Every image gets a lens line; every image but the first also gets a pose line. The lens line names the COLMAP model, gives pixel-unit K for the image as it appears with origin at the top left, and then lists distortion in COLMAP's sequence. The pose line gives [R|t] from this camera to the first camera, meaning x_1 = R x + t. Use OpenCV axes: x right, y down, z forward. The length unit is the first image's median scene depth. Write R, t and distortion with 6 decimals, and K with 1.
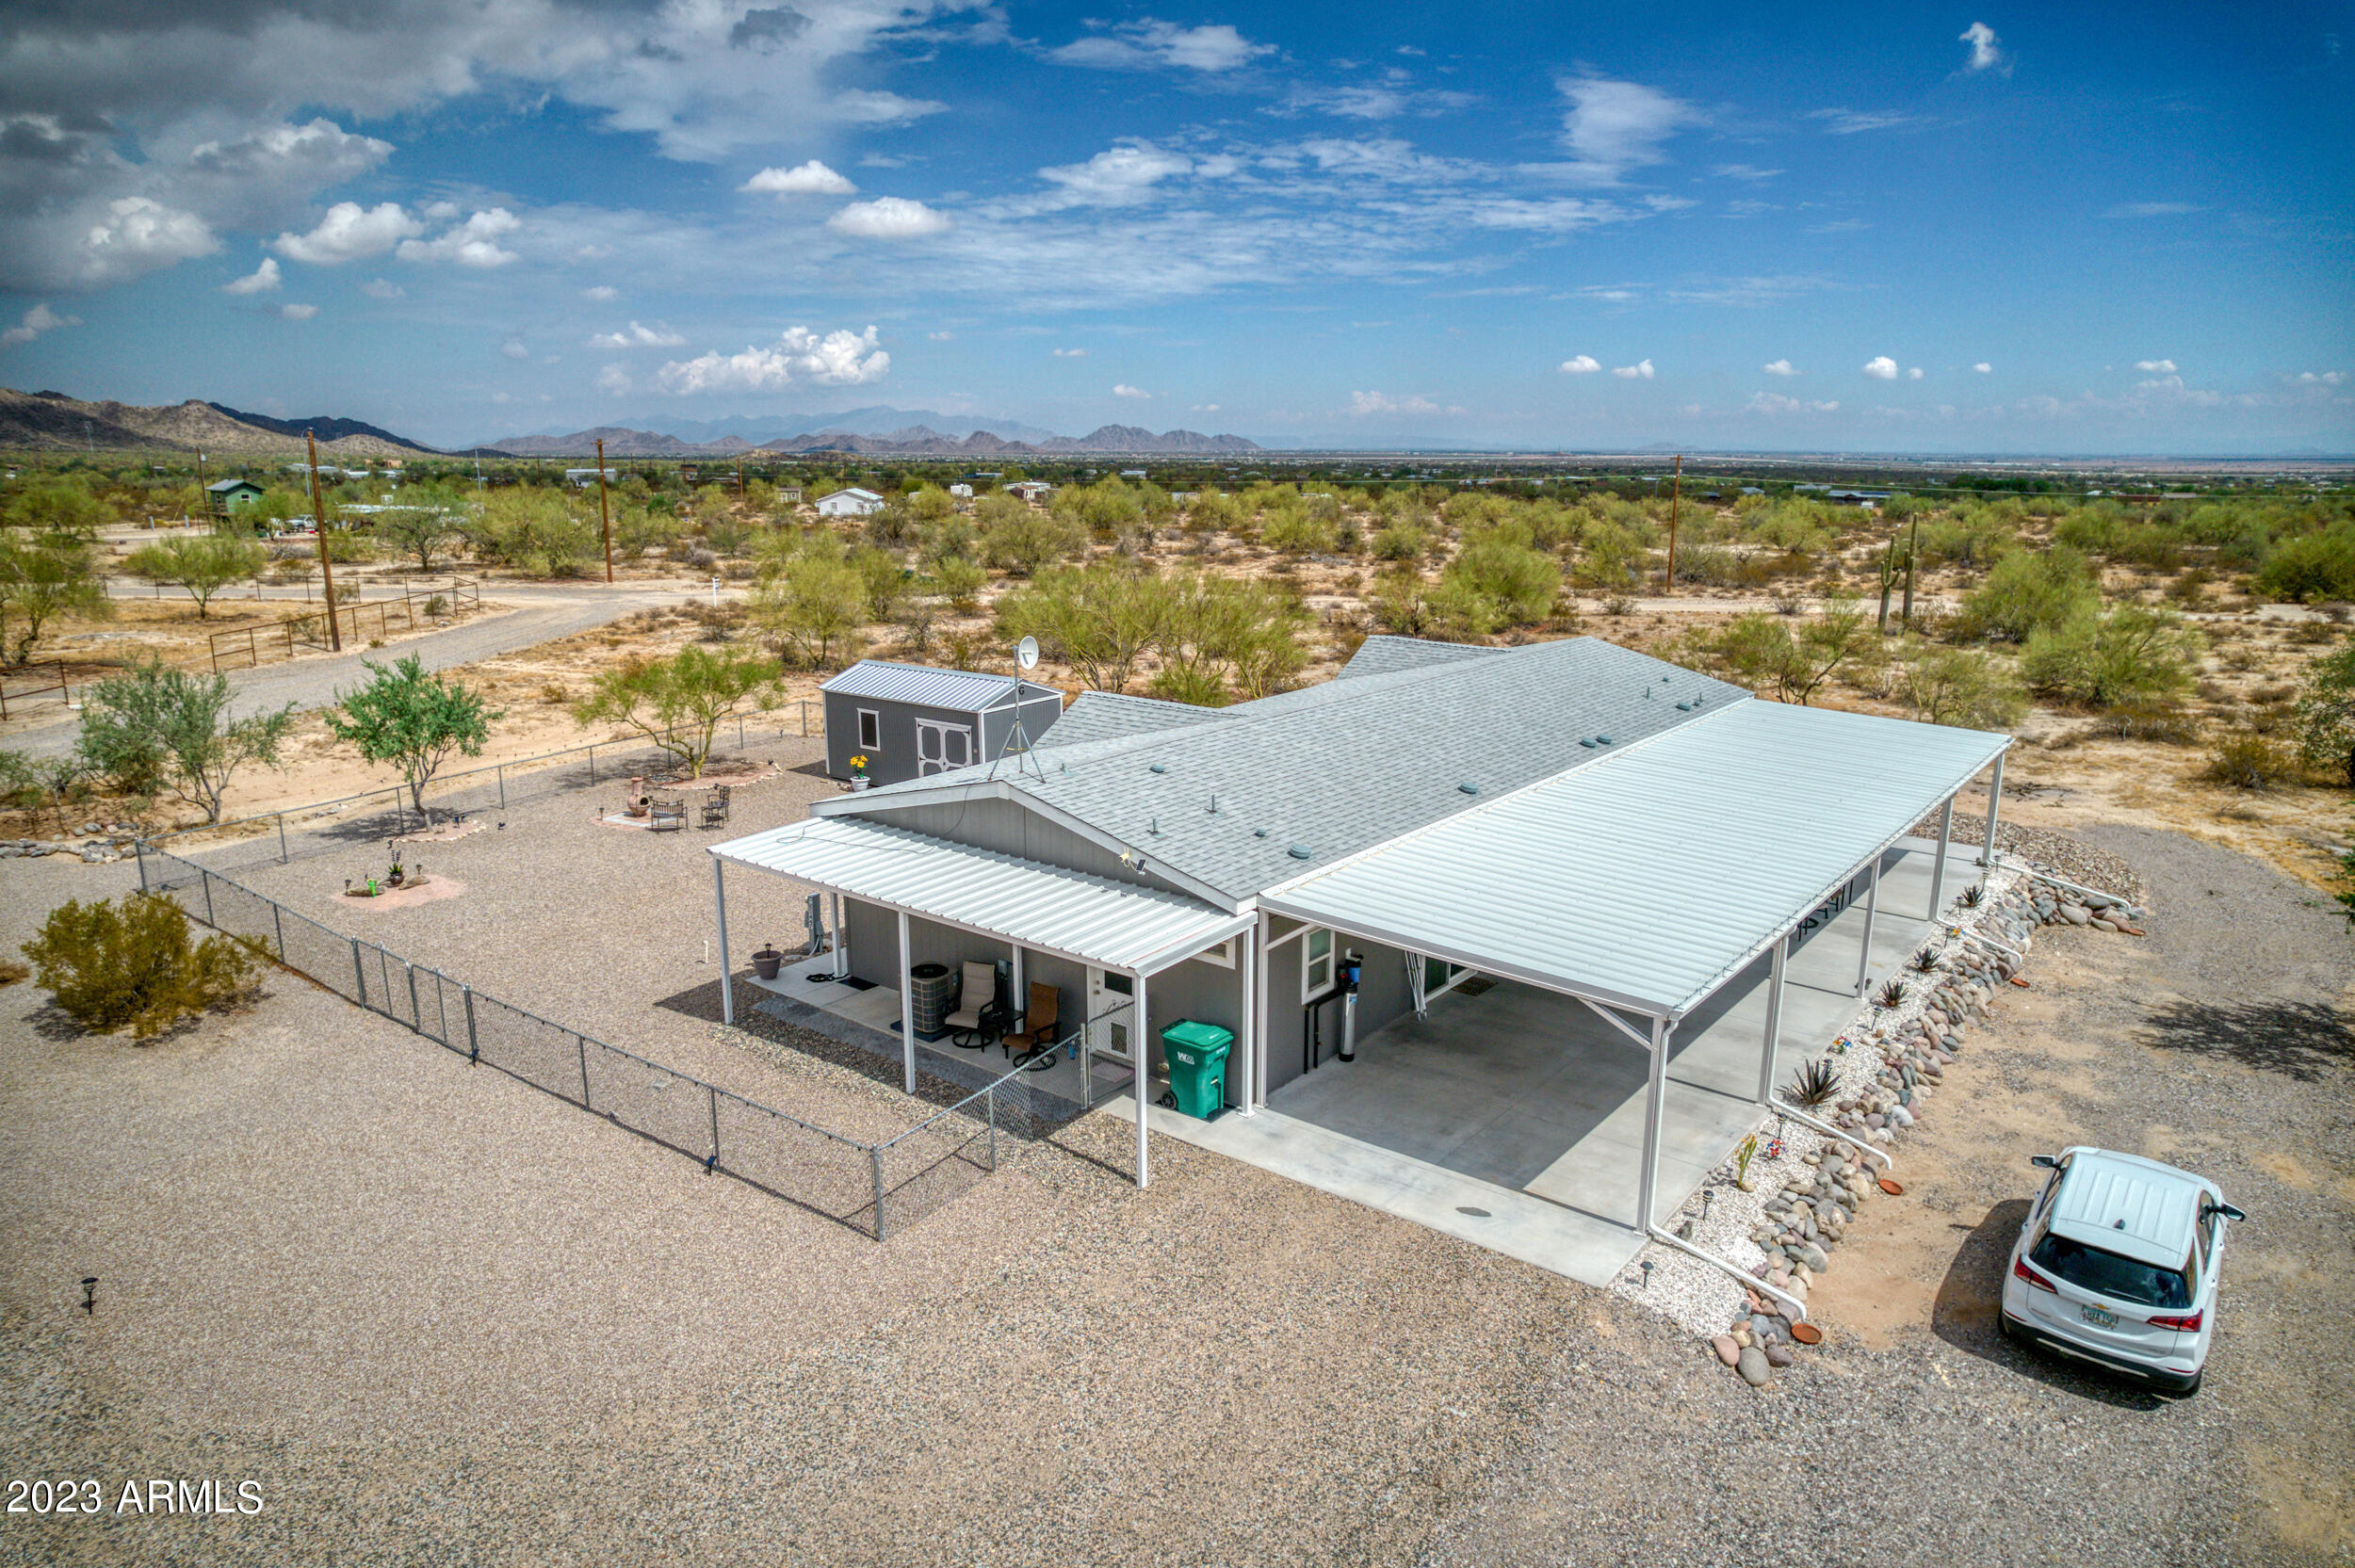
lens RADIAL K [[1520.0, 0, 1198.2], [0, 1520.0, 765.1], [0, 0, 1]] dist [-0.090305, 0.089353]
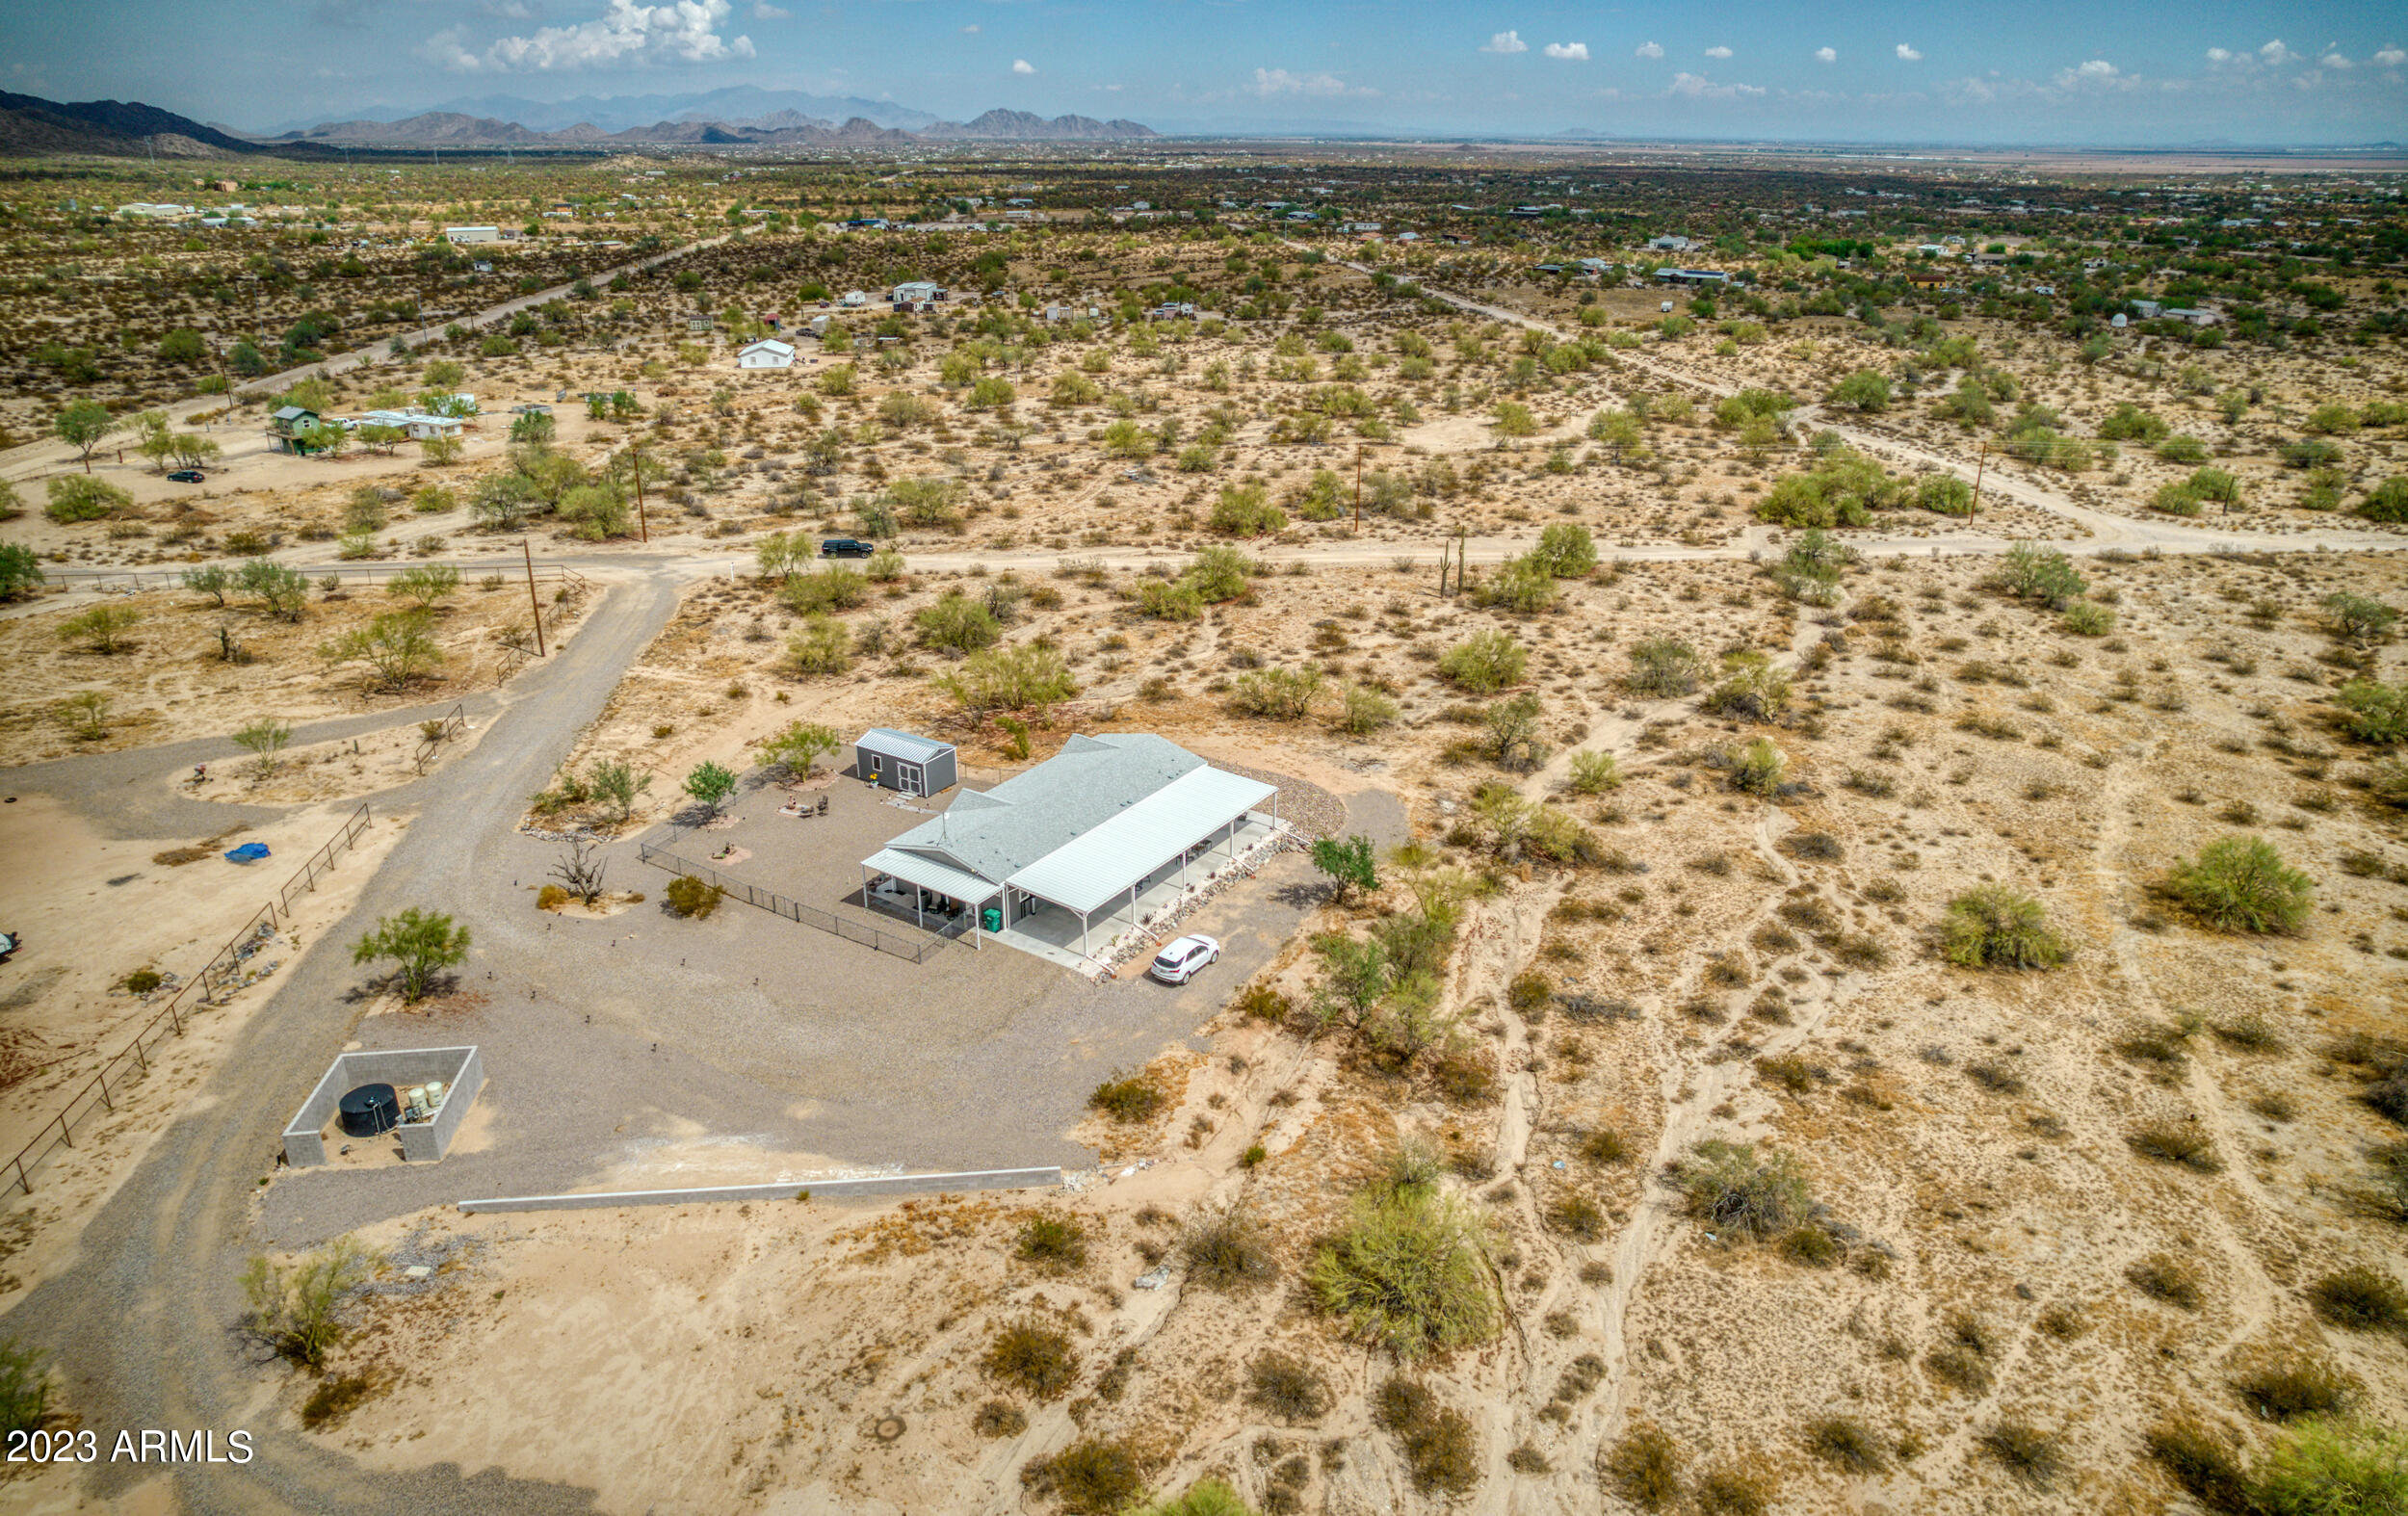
lens RADIAL K [[1566.8, 0, 1204.0], [0, 1566.8, 758.0], [0, 0, 1]] dist [-0.054848, 0.047094]
pose [[0.997815, -0.021894, 0.062344, 0.163444], [0.010384, 0.983746, 0.179264, -0.509545], [-0.065256, -0.178225, 0.981824, -1.611631]]
